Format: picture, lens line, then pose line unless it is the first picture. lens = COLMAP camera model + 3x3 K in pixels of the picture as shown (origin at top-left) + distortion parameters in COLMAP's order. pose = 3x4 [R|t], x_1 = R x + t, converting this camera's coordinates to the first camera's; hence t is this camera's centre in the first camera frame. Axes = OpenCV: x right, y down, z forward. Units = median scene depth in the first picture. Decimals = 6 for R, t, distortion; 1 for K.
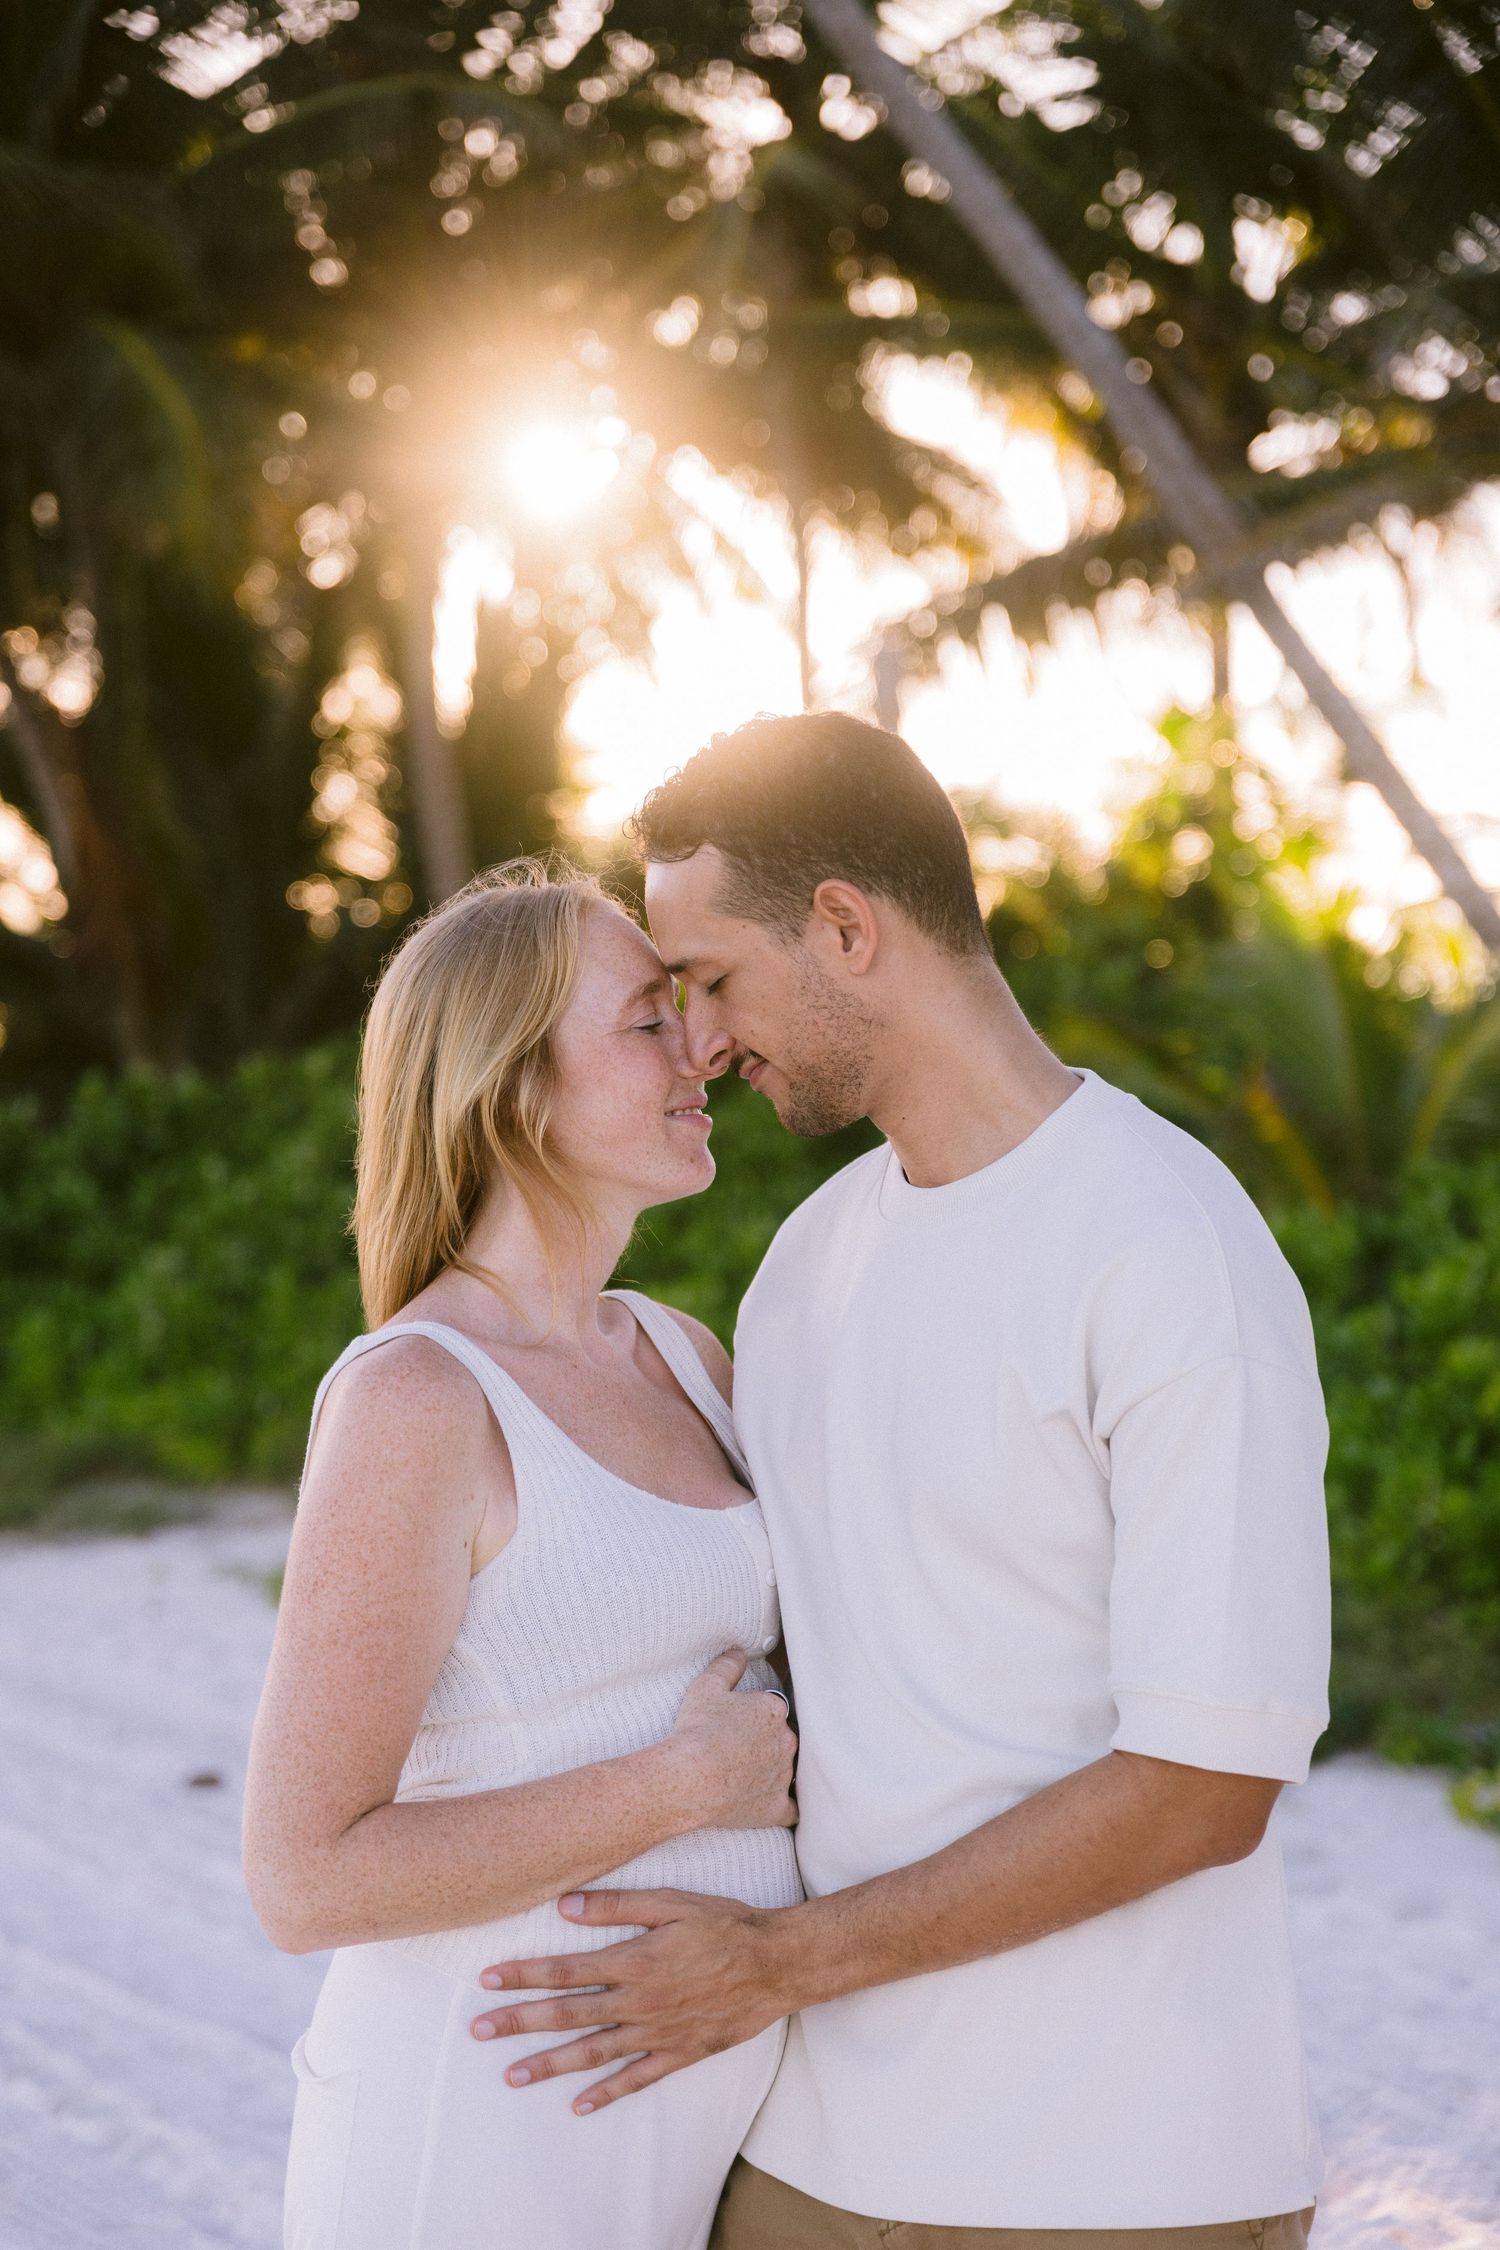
lens RADIAL K [[4554.7, 0, 743.6], [0, 4554.7, 1124.5], [0, 0, 1]] dist [-0.014264, 0.000000]
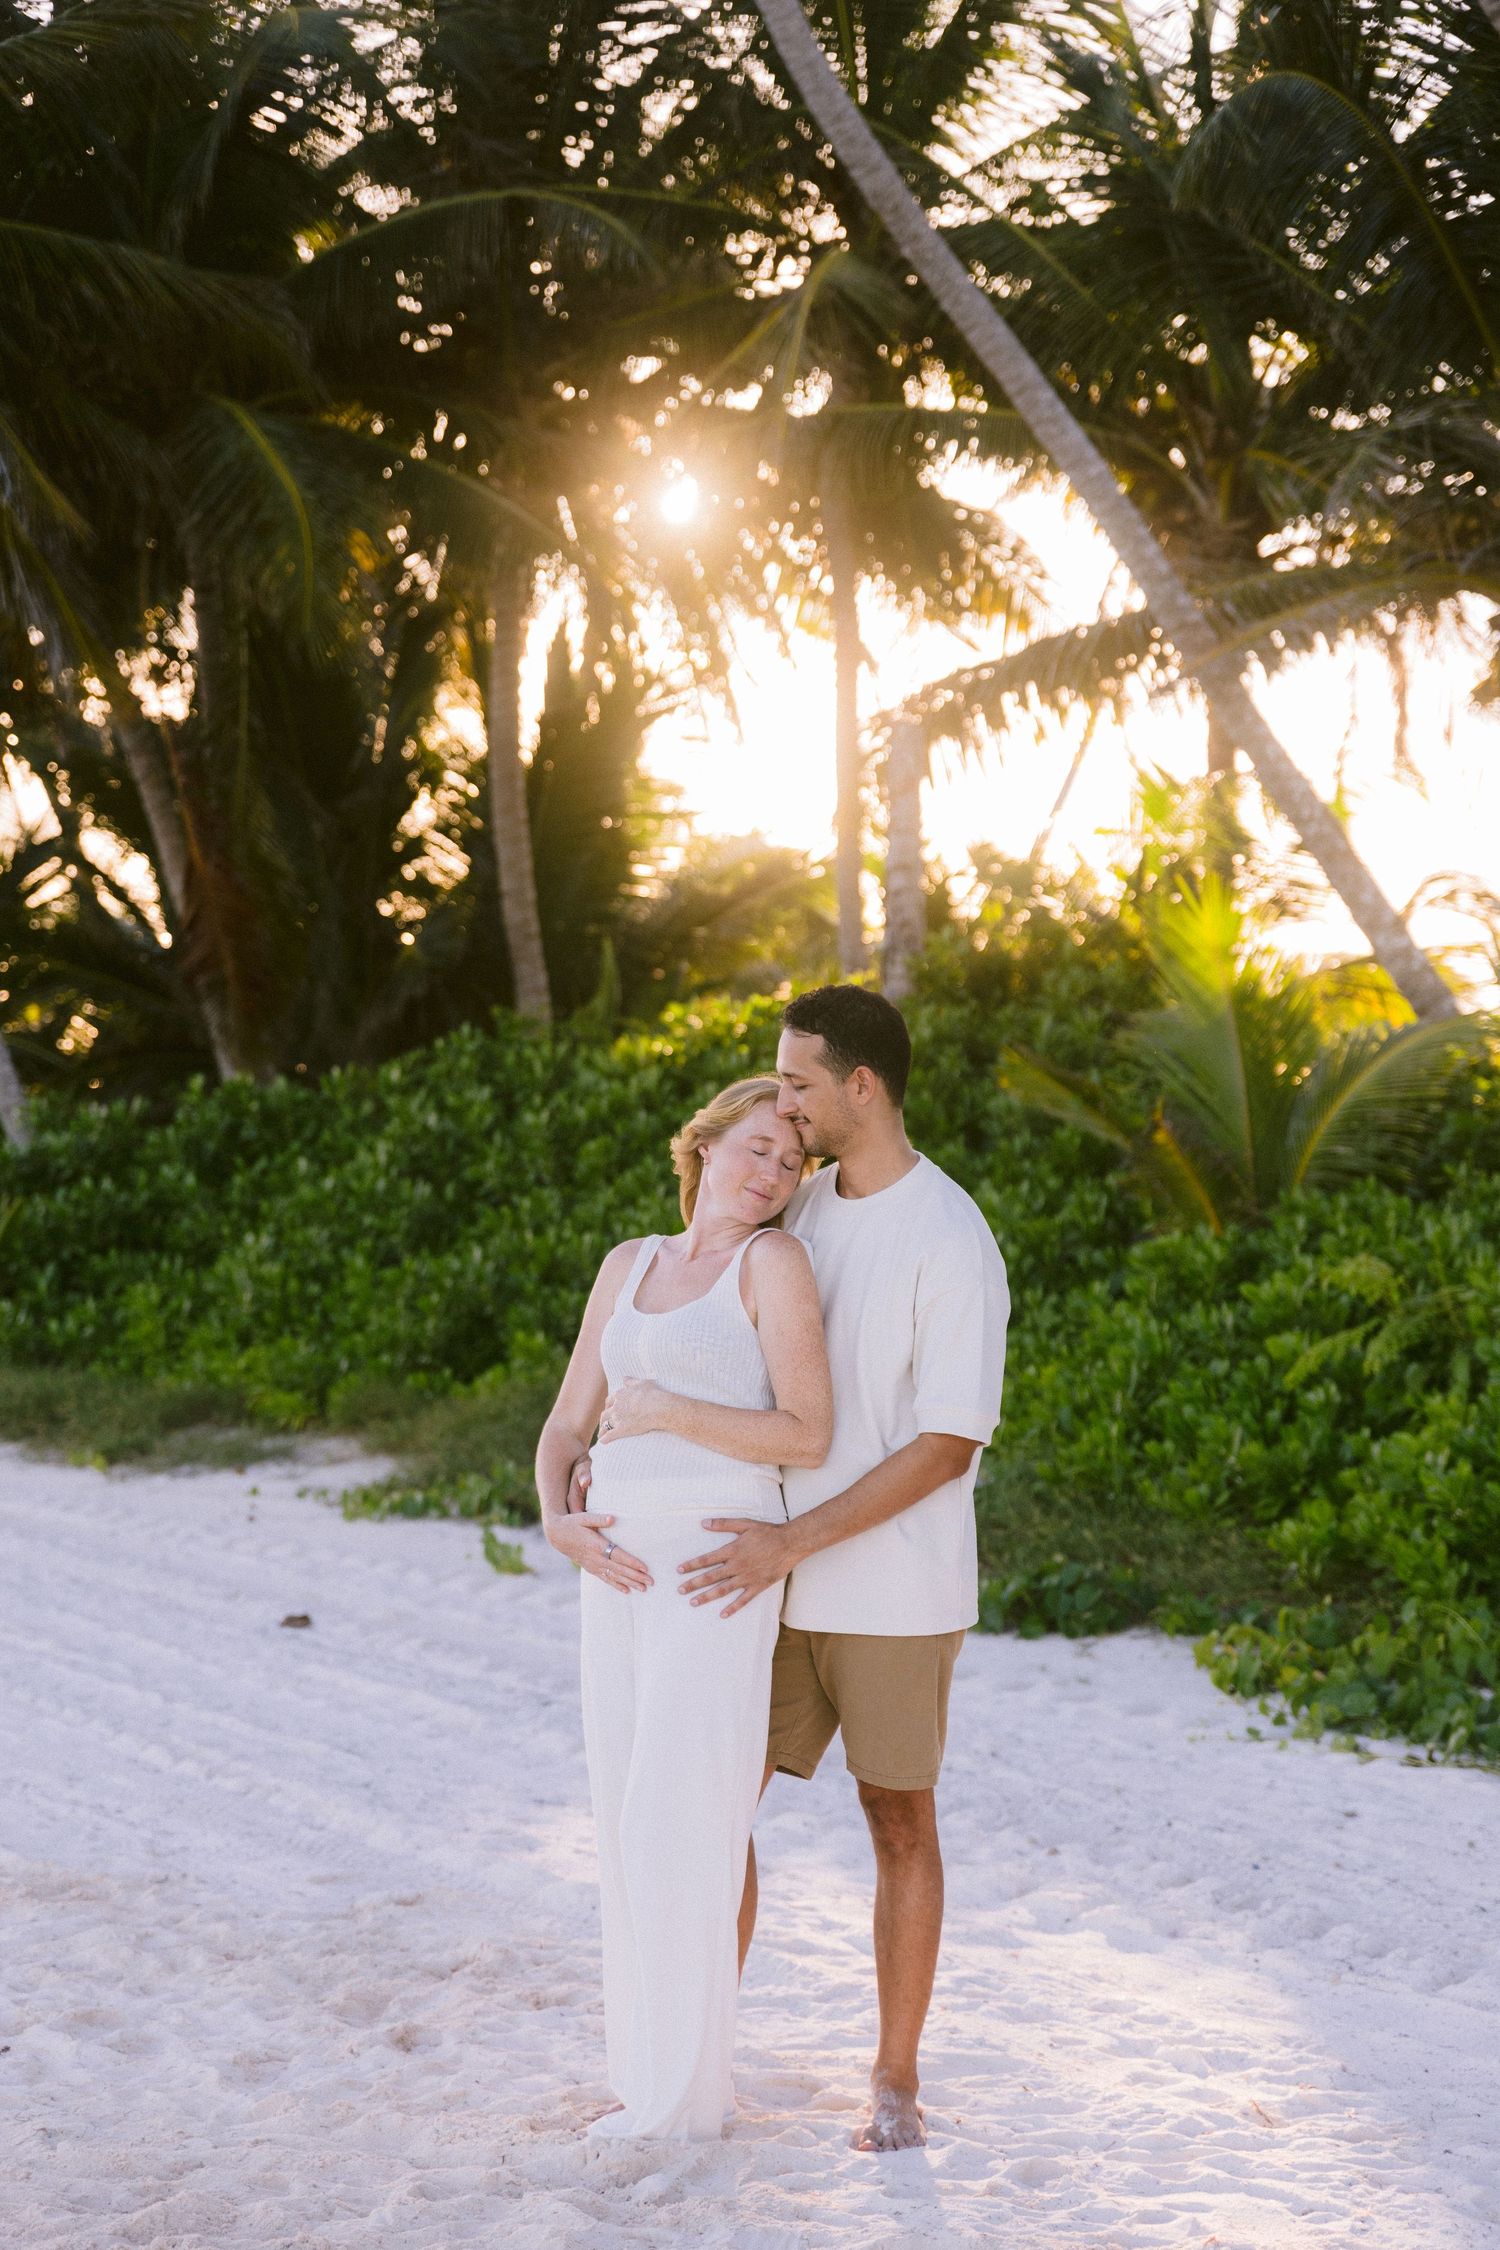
lens RADIAL K [[4554.7, 0, 750.4], [0, 4554.7, 1132.8], [0, 0, 1]] dist [-0.014264, 0.000000]
pose [[0.999380, 0.032261, -0.014092, 0.013247], [-0.032249, 0.999479, 0.001070, -0.002816], [0.014119, -0.000615, 0.999900, -0.151778]]
